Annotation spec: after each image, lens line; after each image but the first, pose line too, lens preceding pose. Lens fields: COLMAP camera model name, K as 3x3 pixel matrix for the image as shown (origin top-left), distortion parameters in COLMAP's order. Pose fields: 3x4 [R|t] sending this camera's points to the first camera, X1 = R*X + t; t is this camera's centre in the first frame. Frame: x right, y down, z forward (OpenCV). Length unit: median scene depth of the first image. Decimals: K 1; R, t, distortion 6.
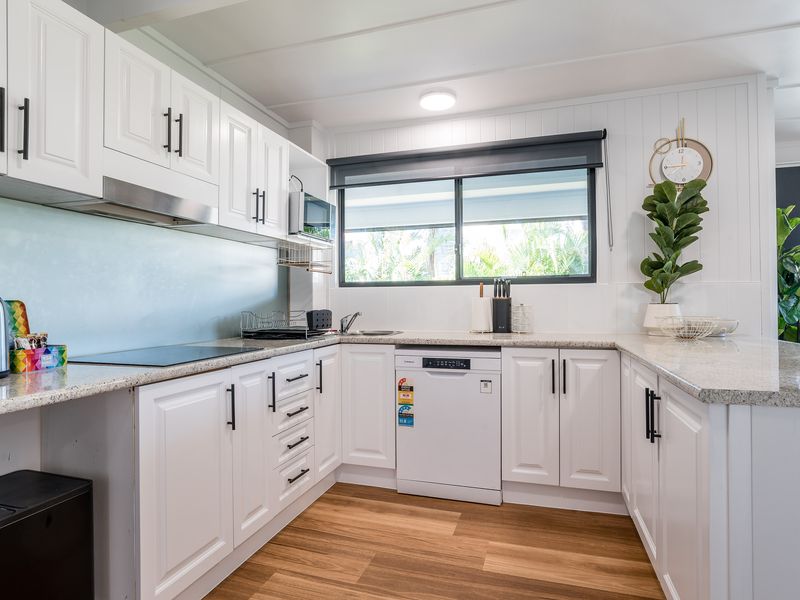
lens RADIAL K [[454.7, 0, 397.4], [0, 454.7, 300.8], [0, 0, 1]] dist [-0.020087, 0.012282]
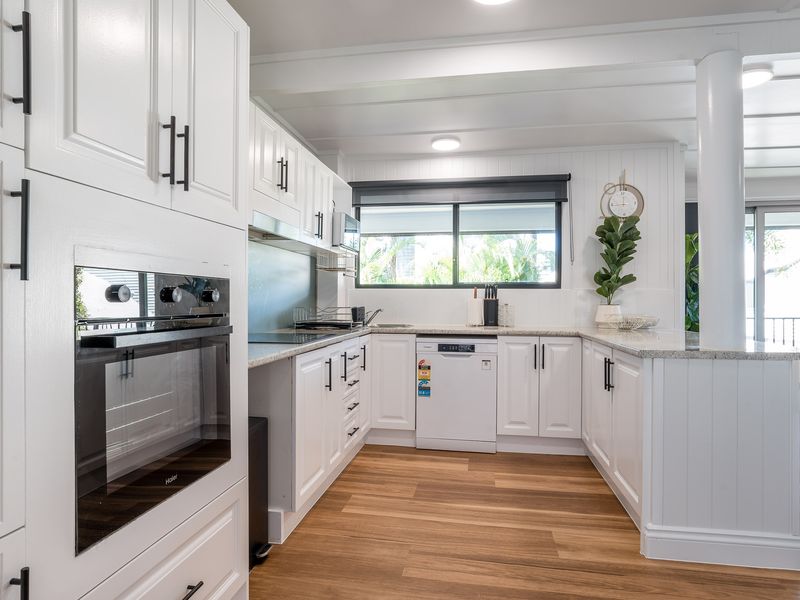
lens RADIAL K [[465.6, 0, 402.3], [0, 465.6, 301.1], [0, 0, 1]] dist [-0.001777, -0.004558]
pose [[0.990066, 0.012380, 0.140060, -0.236161], [-0.012789, 0.999916, 0.002025, 0.000089], [-0.140023, -0.003796, 0.990141, -0.316560]]
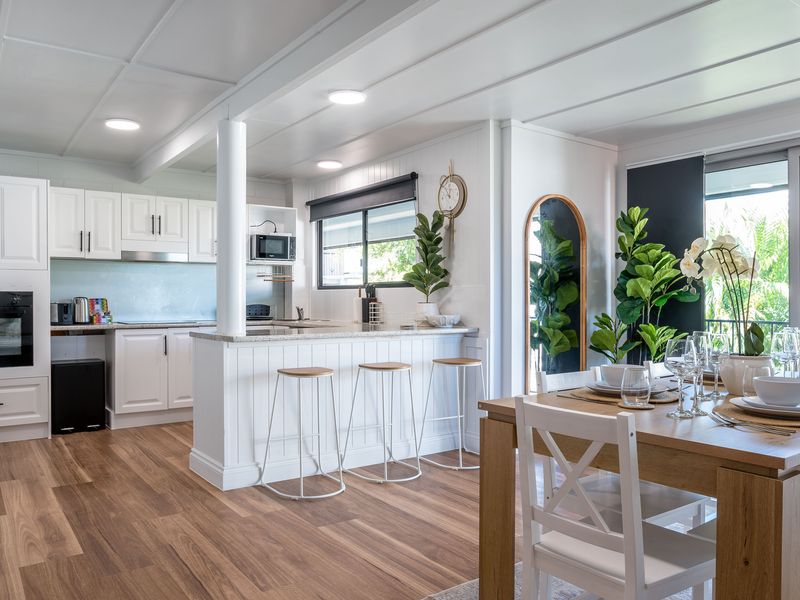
lens RADIAL K [[629.0, 0, 399.6], [0, 629.0, 298.8], [0, 0, 1]] dist [0.002401, 0.004053]
pose [[0.793894, 0.007446, -0.608010, 1.695465], [-0.006091, 0.999972, 0.004293, -0.013927], [0.608026, 0.000295, 0.793917, -0.541554]]
